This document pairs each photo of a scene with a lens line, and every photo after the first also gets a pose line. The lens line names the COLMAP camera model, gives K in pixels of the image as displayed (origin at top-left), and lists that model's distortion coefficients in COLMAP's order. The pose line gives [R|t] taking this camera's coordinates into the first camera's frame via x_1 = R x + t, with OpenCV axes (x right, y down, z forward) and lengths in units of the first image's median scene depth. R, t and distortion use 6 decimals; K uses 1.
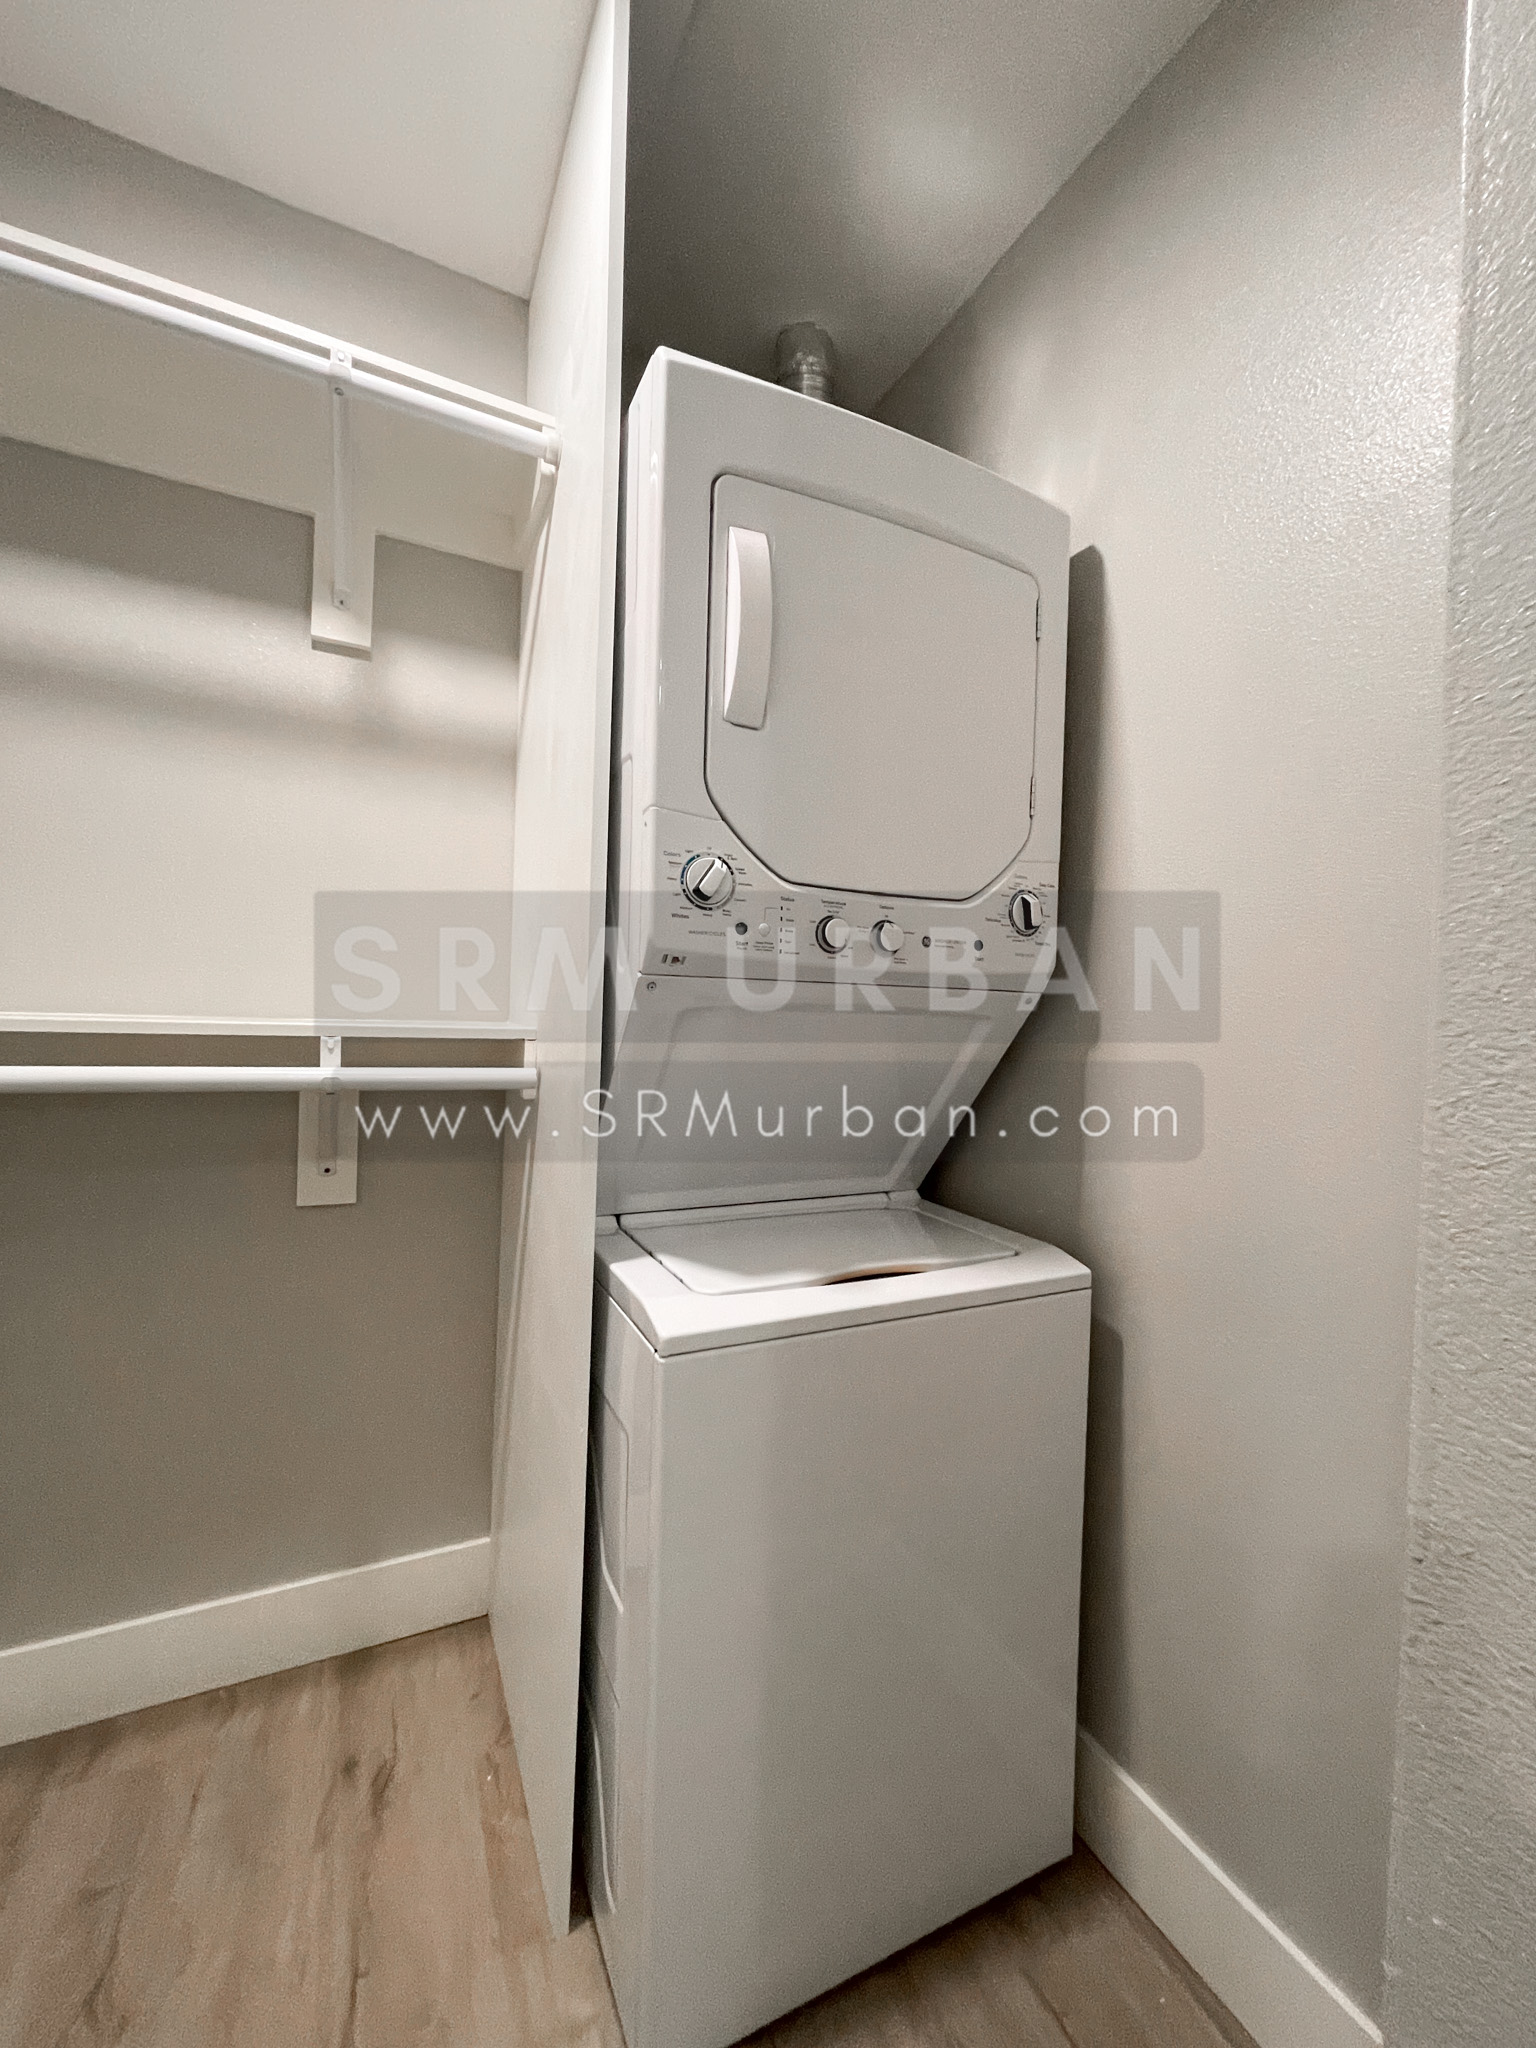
lens RADIAL K [[825.2, 0, 778.2], [0, 825.2, 1027.8], [0, 0, 1]] dist [-0.004237, 0.000630]
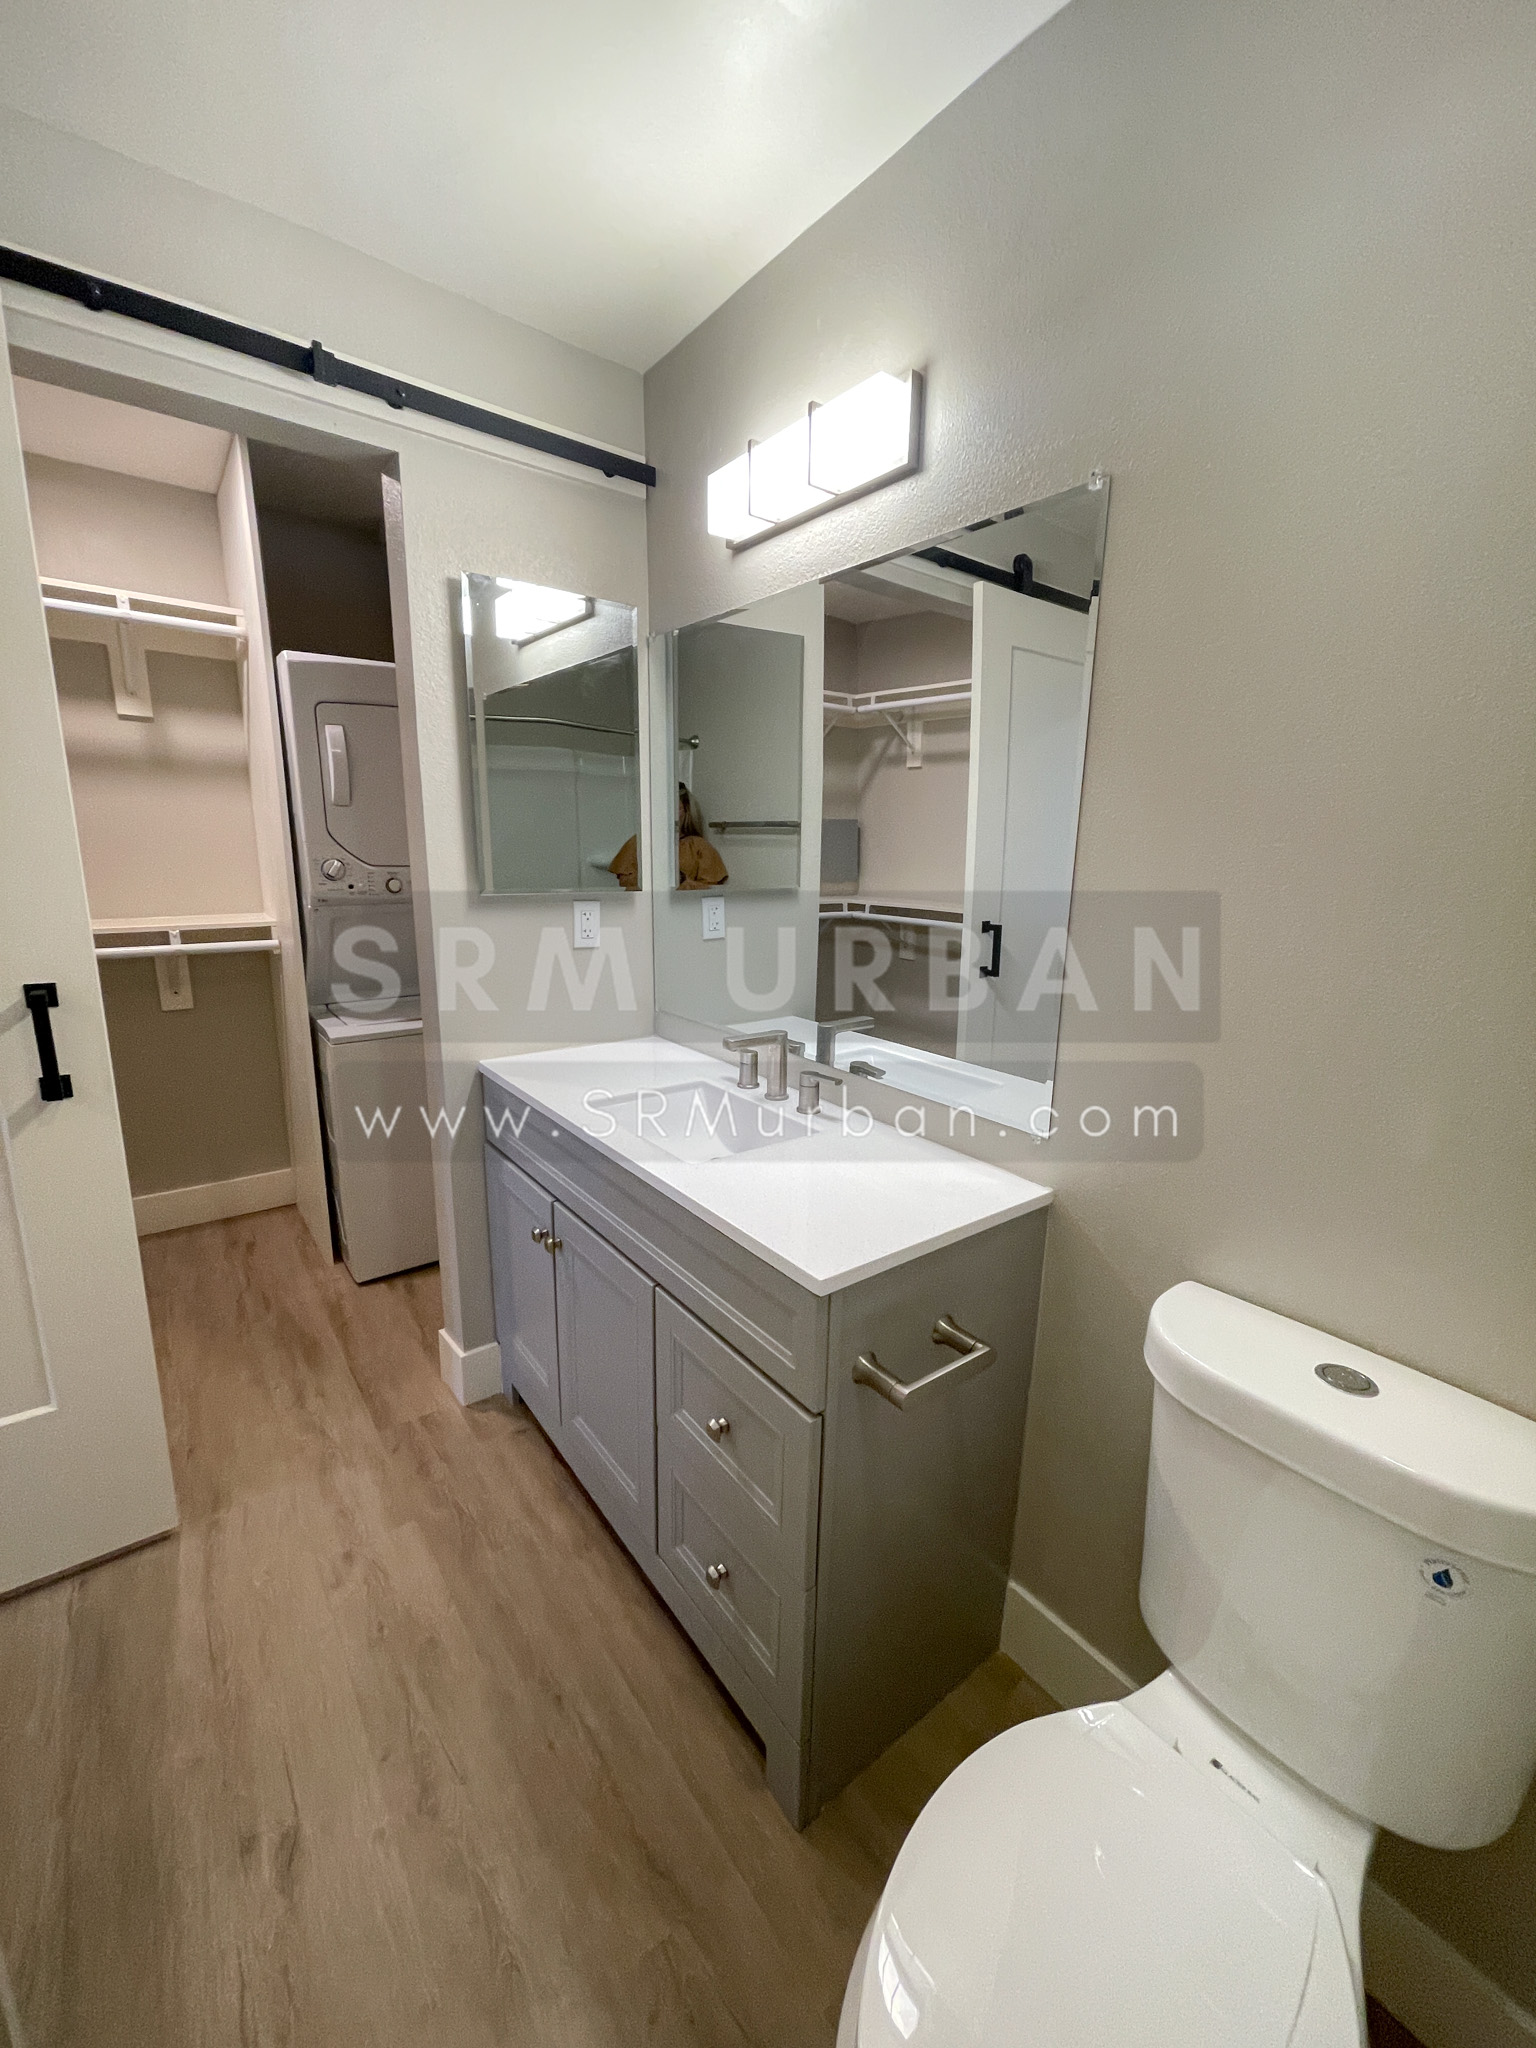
lens RADIAL K [[825.2, 0, 775.8], [0, 825.2, 1019.4], [0, 0, 1]] dist [-0.004237, 0.000630]
pose [[0.979847, -0.060950, 0.190225, 0.604769], [0.021250, 0.978713, 0.204131, -0.173109], [-0.198617, -0.195974, 0.960284, -1.484974]]
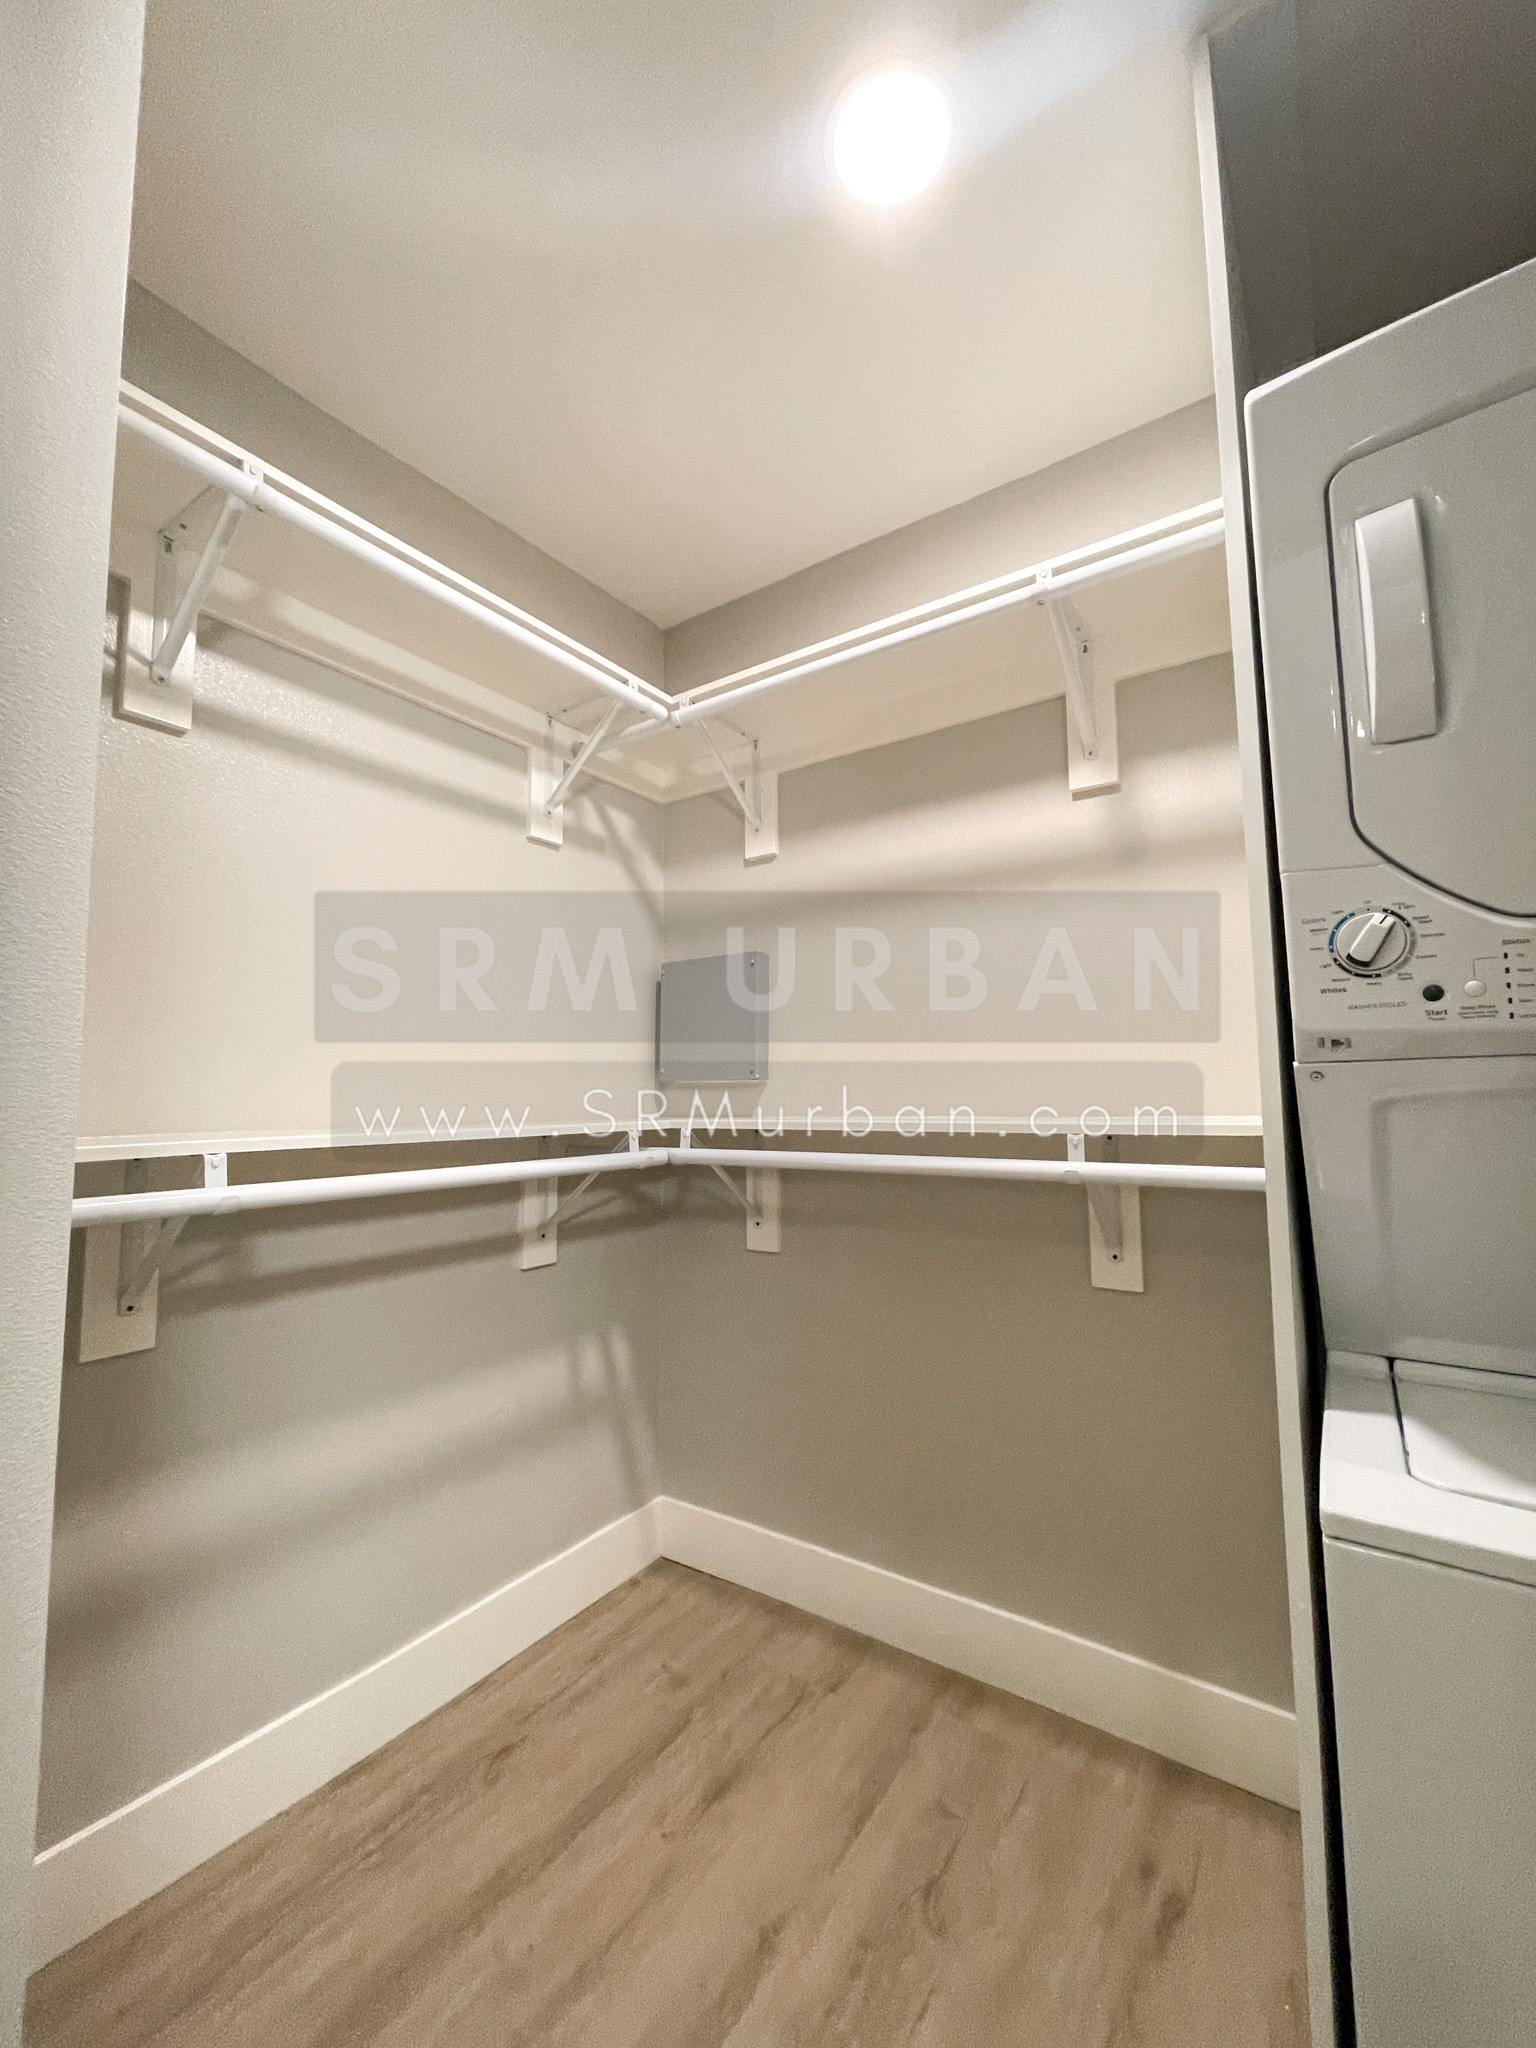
lens RADIAL K [[825.2, 0, 765.5], [0, 825.2, 1025.4], [0, 0, 1]] dist [-0.004237, 0.000630]
pose [[0.472905, -0.117081, -0.873300, 0.262960], [0.021085, 0.992352, -0.121624, -0.009339], [0.880861, 0.039103, 0.471757, 0.082549]]
